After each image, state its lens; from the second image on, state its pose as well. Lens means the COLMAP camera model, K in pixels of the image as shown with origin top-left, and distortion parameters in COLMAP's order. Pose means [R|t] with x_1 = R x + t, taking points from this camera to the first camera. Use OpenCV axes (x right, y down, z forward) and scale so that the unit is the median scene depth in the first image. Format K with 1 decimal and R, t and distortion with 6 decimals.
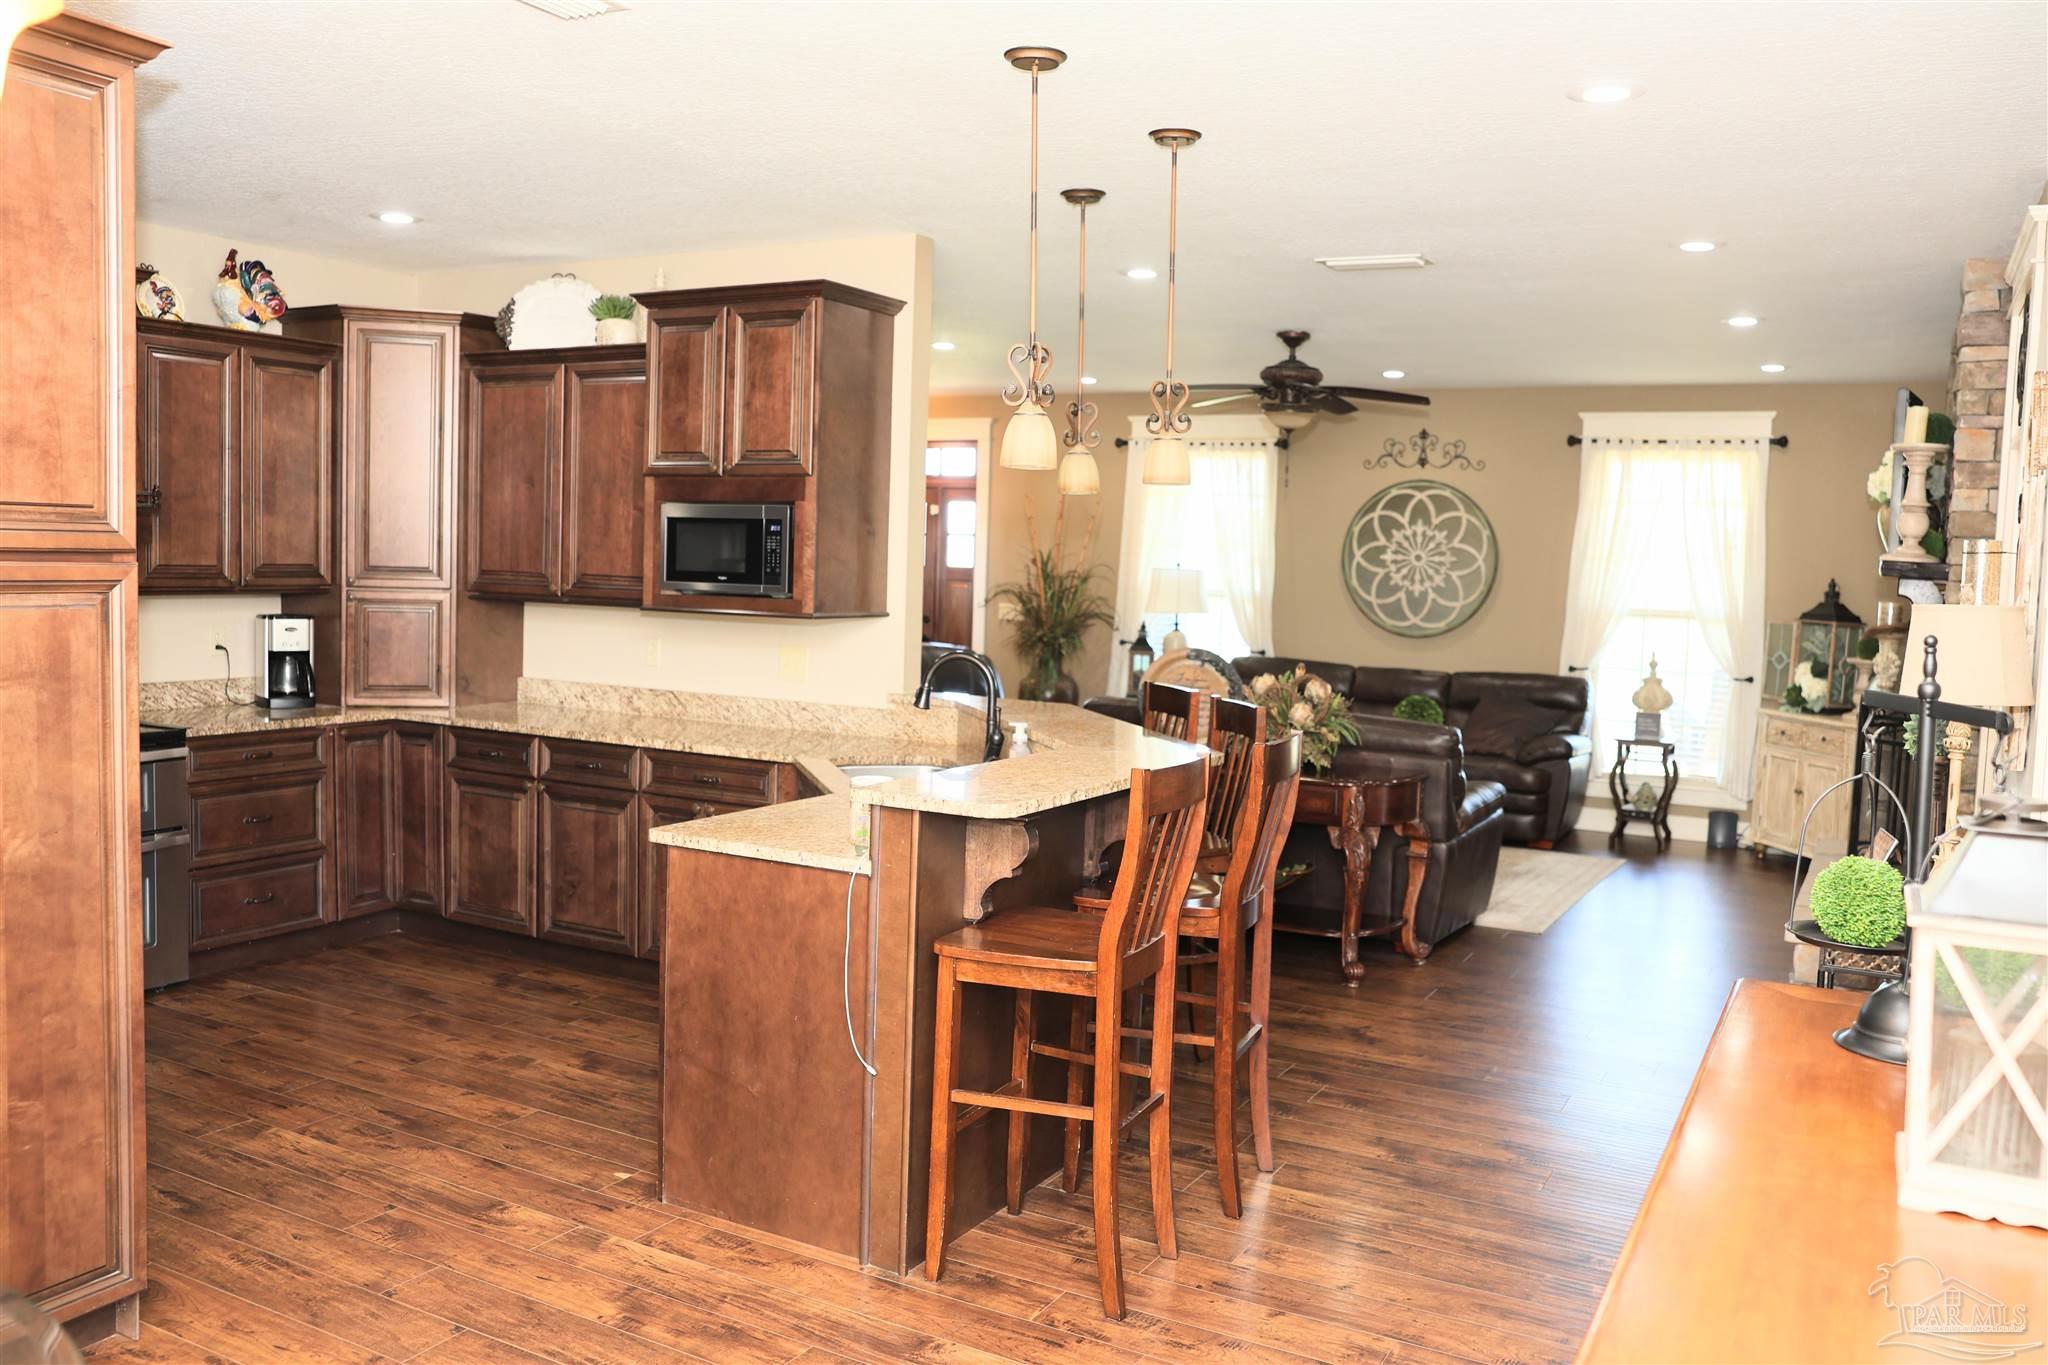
lens RADIAL K [[1614.7, 0, 1024.0], [0, 1614.7, 682.5], [0, 0, 1]] dist [-0.125960, 0.156493]
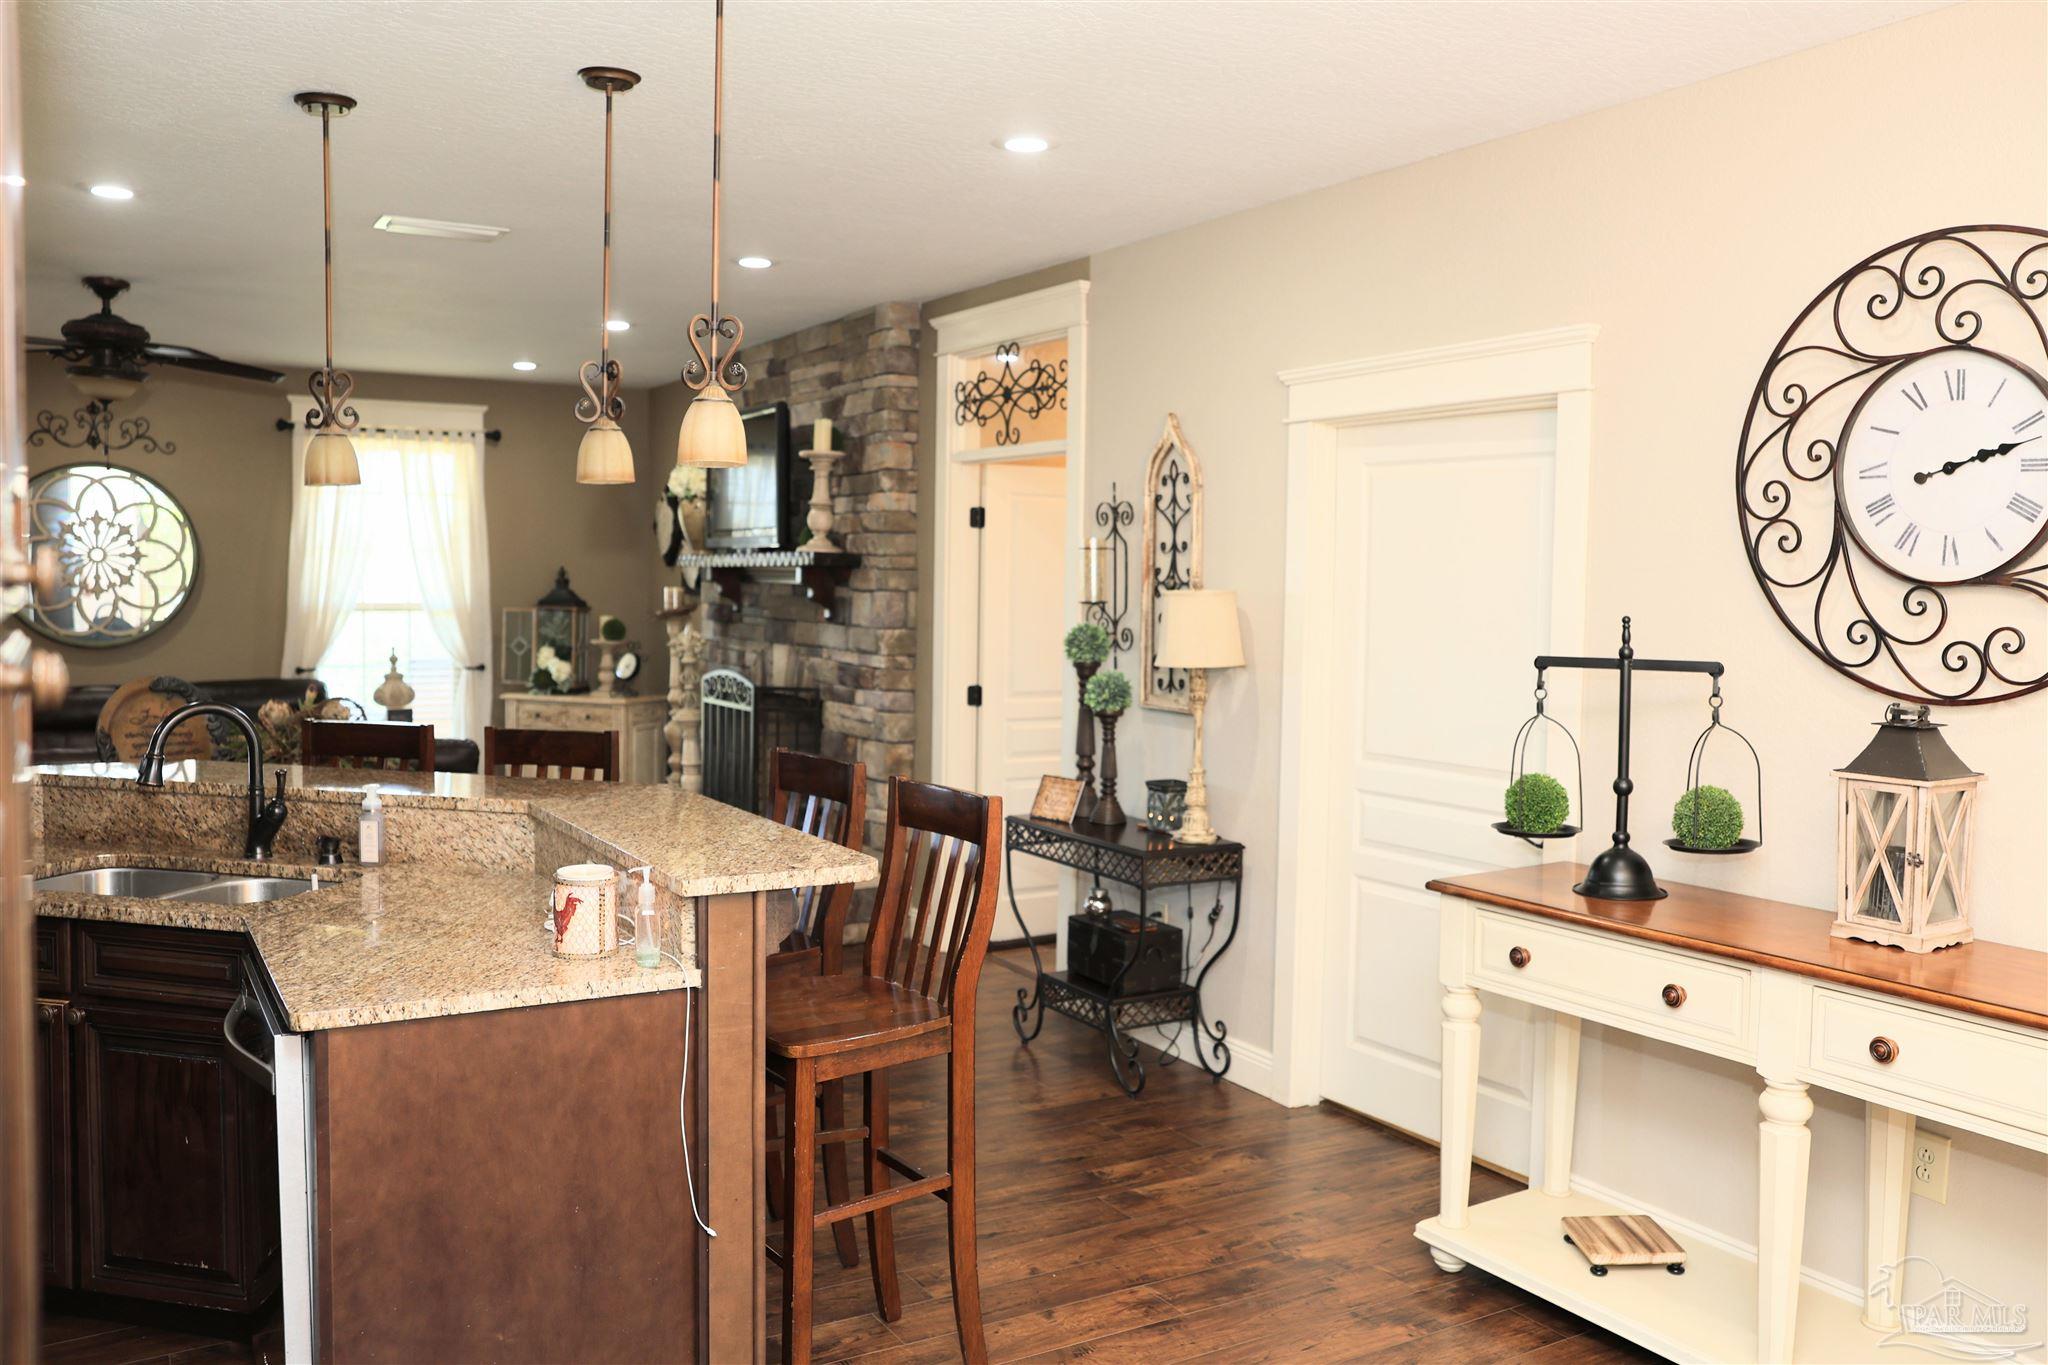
lens RADIAL K [[1614.7, 0, 1024.0], [0, 1614.7, 682.5], [0, 0, 1]] dist [-0.125960, 0.156493]
pose [[0.511408, -0.080840, 0.855527, -0.414495], [0.071306, 0.996124, 0.051500, -0.034427], [-0.856375, 0.034667, 0.515190, 0.288744]]
